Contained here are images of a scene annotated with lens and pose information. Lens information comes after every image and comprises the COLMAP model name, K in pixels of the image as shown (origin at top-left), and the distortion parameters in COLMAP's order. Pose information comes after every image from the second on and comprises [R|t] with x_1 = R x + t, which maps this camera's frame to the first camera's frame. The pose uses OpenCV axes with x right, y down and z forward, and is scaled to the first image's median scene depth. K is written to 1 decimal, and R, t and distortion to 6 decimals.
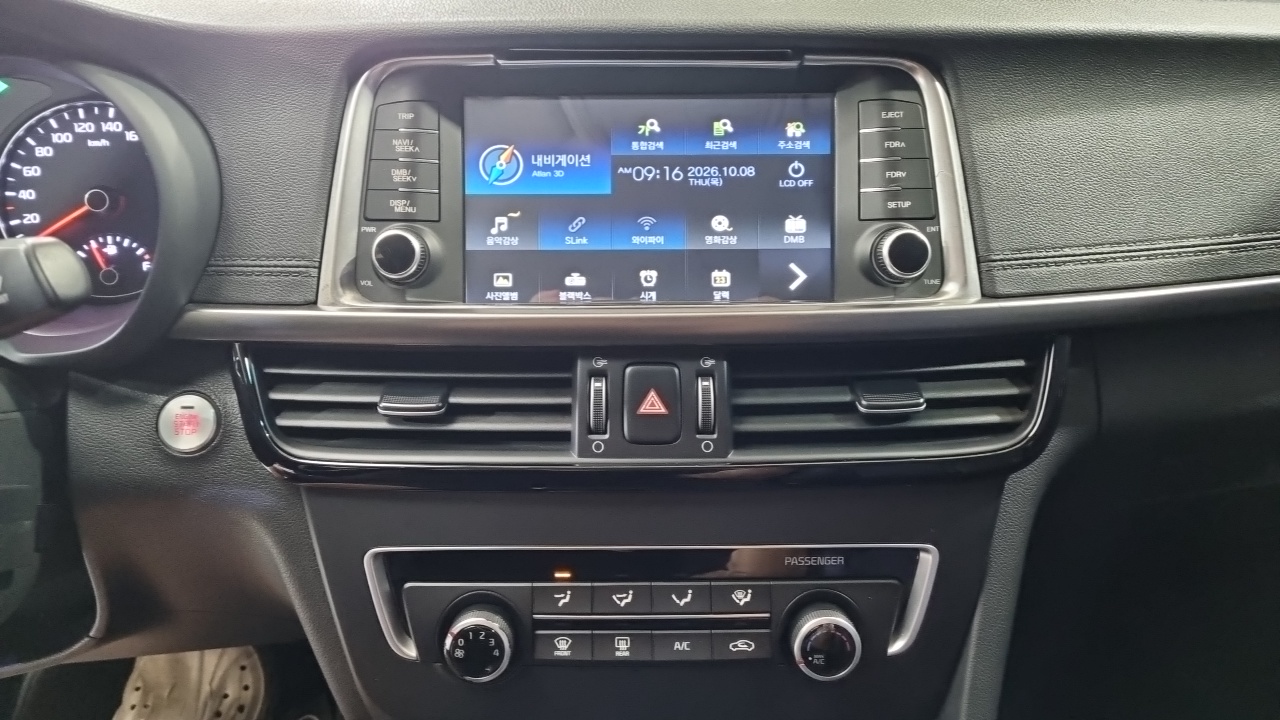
lens RADIAL K [[973.6, 0, 639.2], [0, 973.6, 346.9], [0, 0, 1]] dist [0.051186, -0.036664]
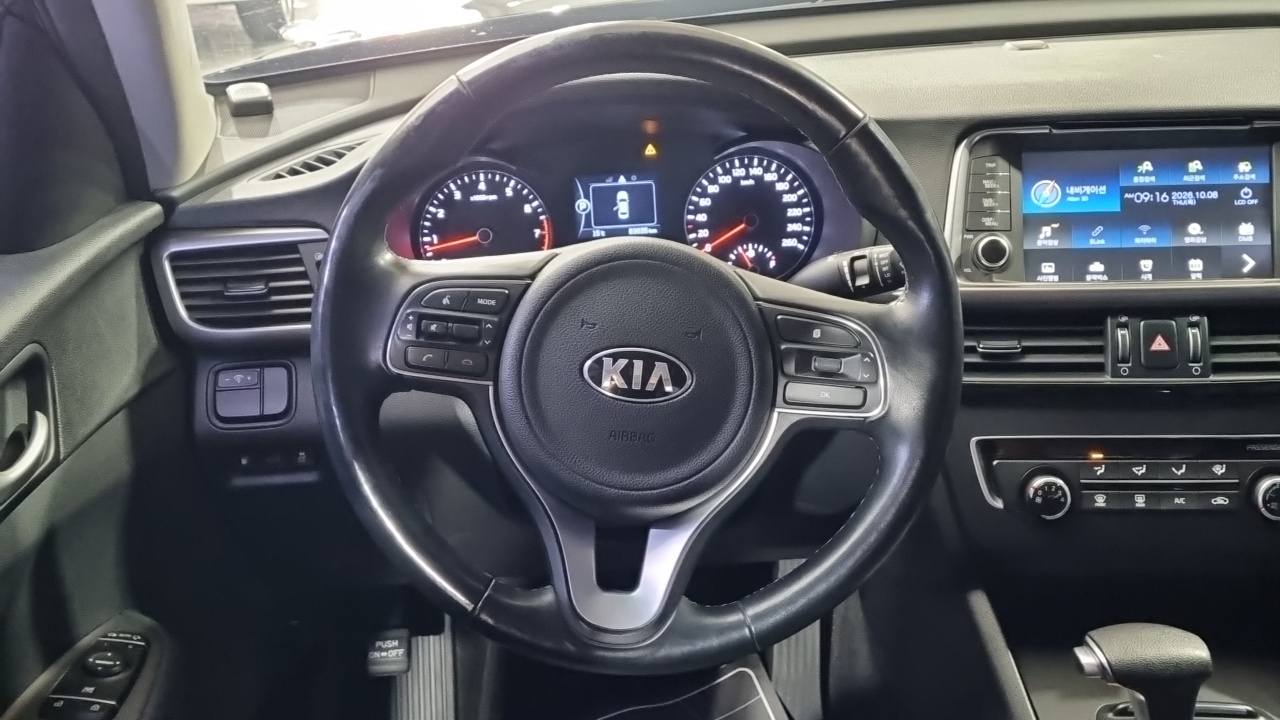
lens RADIAL K [[1445.4, 0, 658.6], [0, 1445.4, 333.5], [0, 0, 1]] dist [0.052763, 0.000000]
pose [[0.995734, -0.007292, -0.091979, -0.561904], [0.002911, 0.998858, -0.047684, 0.147525], [0.092222, 0.047213, 0.994619, -1.379662]]
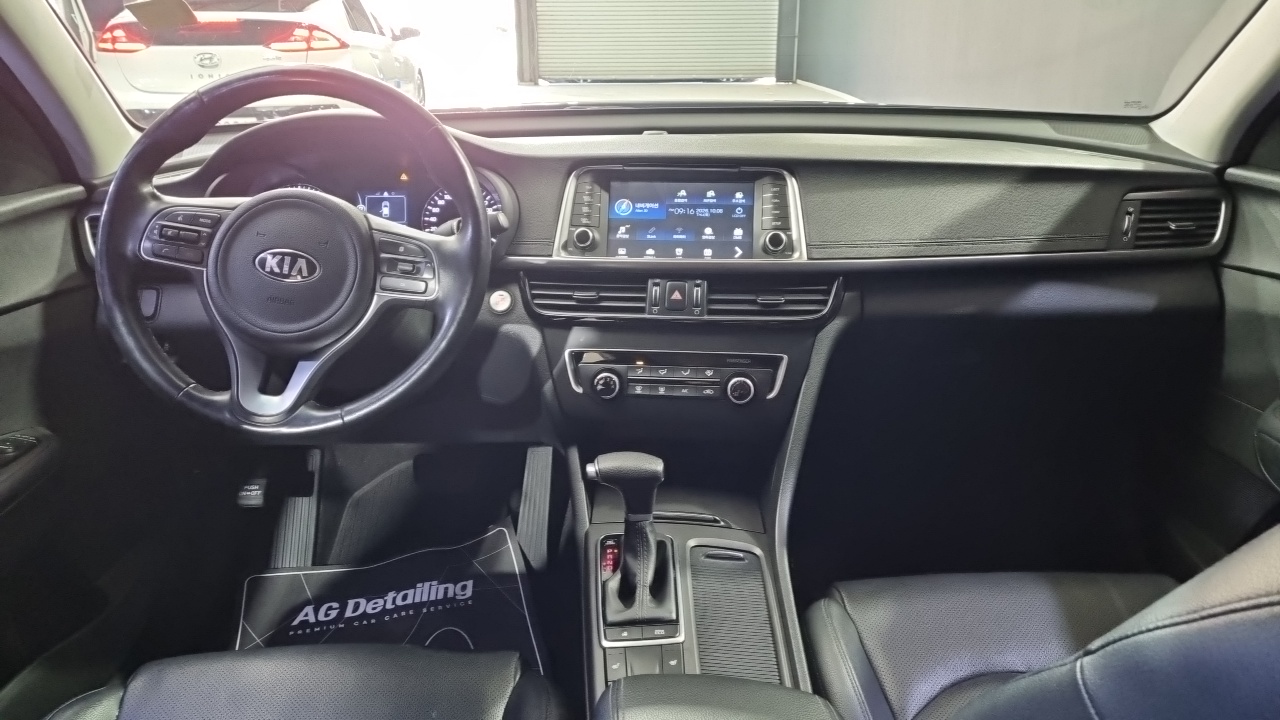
lens RADIAL K [[973.6, 0, 645.3], [0, 973.6, 348.5], [0, 0, 1]] dist [0.051186, -0.036664]
pose [[0.993223, 0.032186, -0.111681, 0.220349], [-0.044248, 0.993245, -0.107265, 0.470388], [0.107474, 0.111480, 0.987938, -1.531175]]
